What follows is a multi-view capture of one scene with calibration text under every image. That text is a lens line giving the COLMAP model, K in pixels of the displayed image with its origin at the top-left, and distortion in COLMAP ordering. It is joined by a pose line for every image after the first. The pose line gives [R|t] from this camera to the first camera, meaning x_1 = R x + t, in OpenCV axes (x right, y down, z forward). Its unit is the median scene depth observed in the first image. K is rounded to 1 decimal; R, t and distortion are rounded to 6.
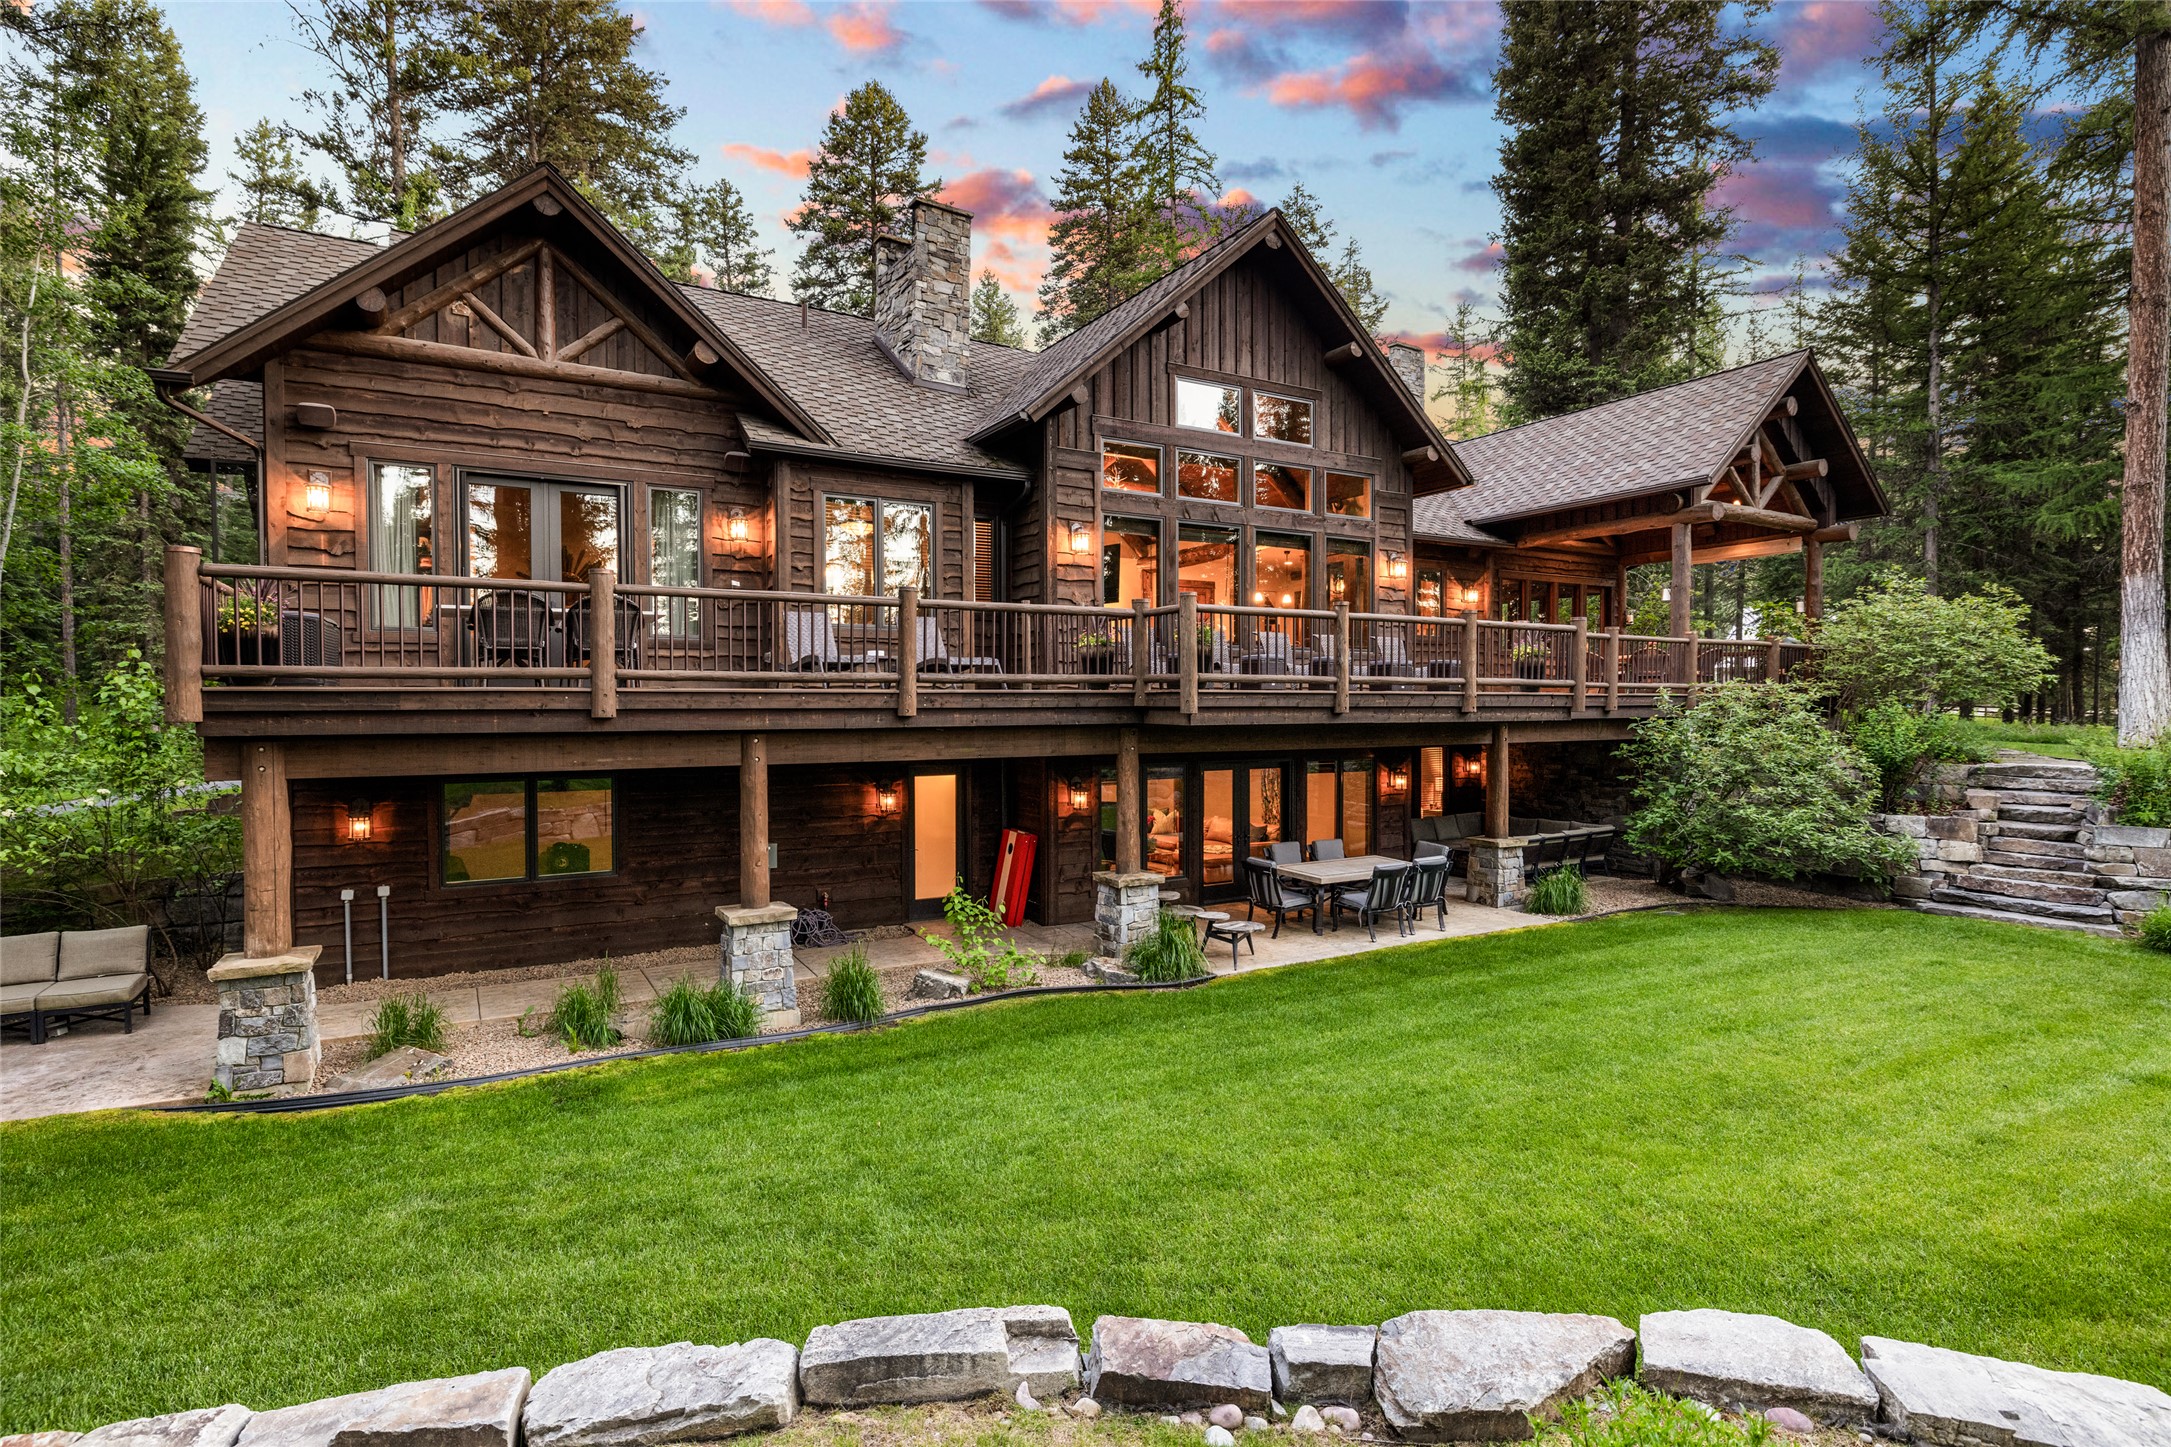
lens RADIAL K [[1114.2, 0, 1087.4], [0, 1114.2, 725.0], [0, 0, 1]] dist [-0.010092, 0.000774]
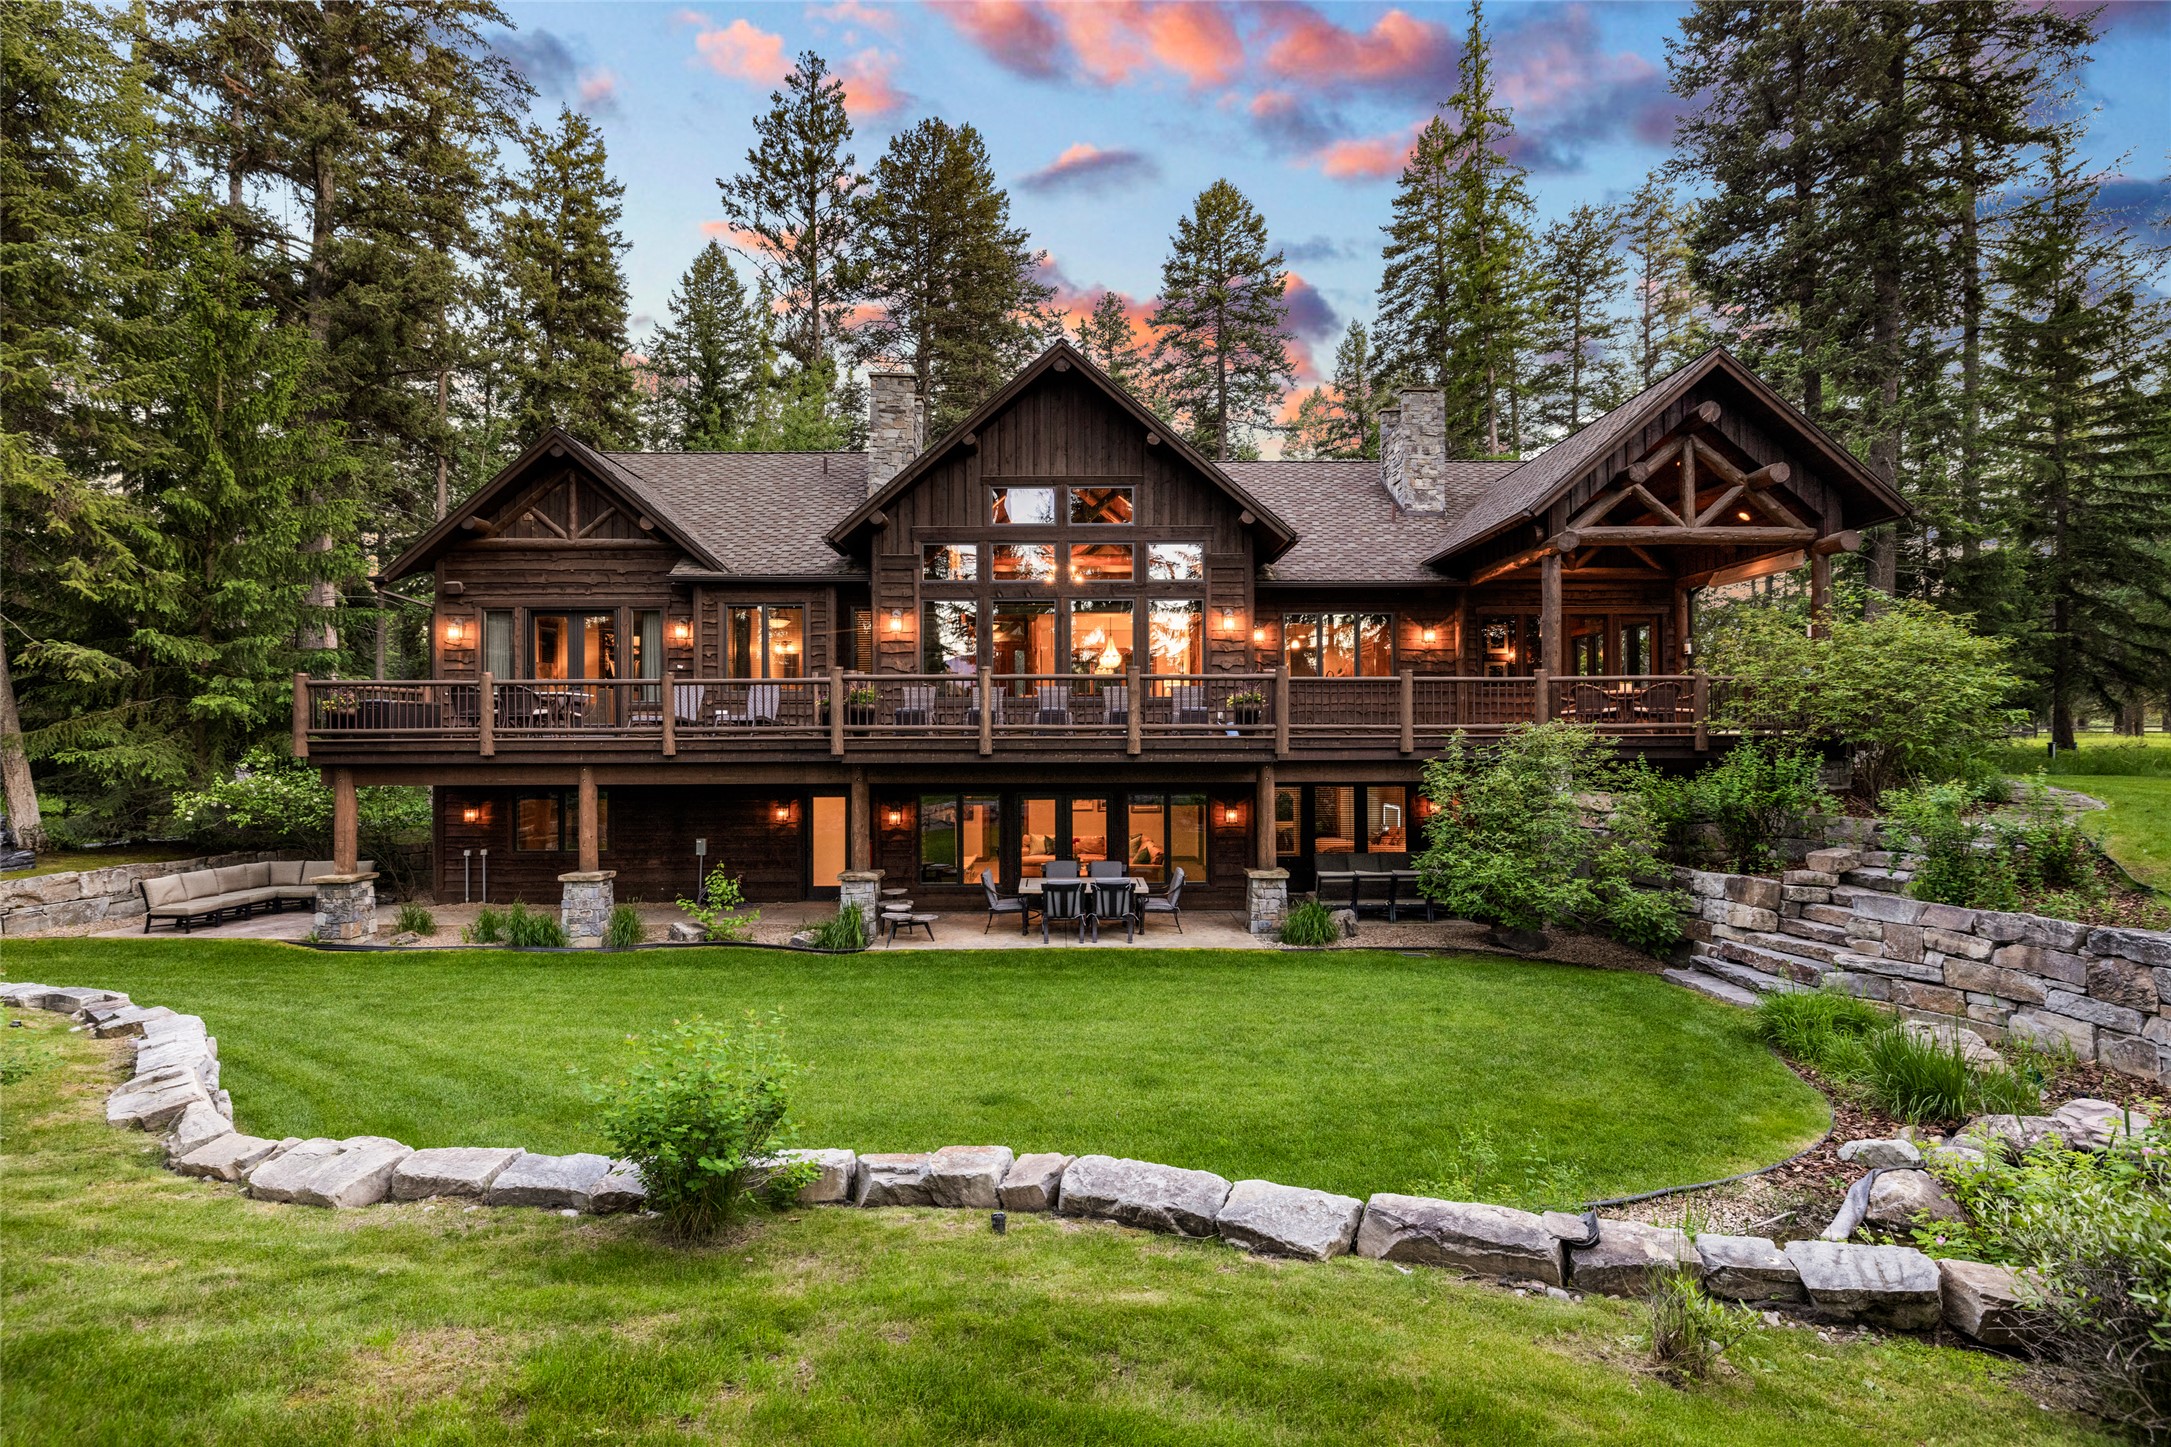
lens RADIAL K [[1092.6, 0, 1086.2], [0, 1092.6, 727.0], [0, 0, 1]] dist [-0.005082, -0.001481]
pose [[0.861208, -0.005096, -0.508227, 0.854238], [-0.006722, 0.999748, -0.021415, -0.014736], [0.508208, 0.021859, 0.860957, -0.007789]]
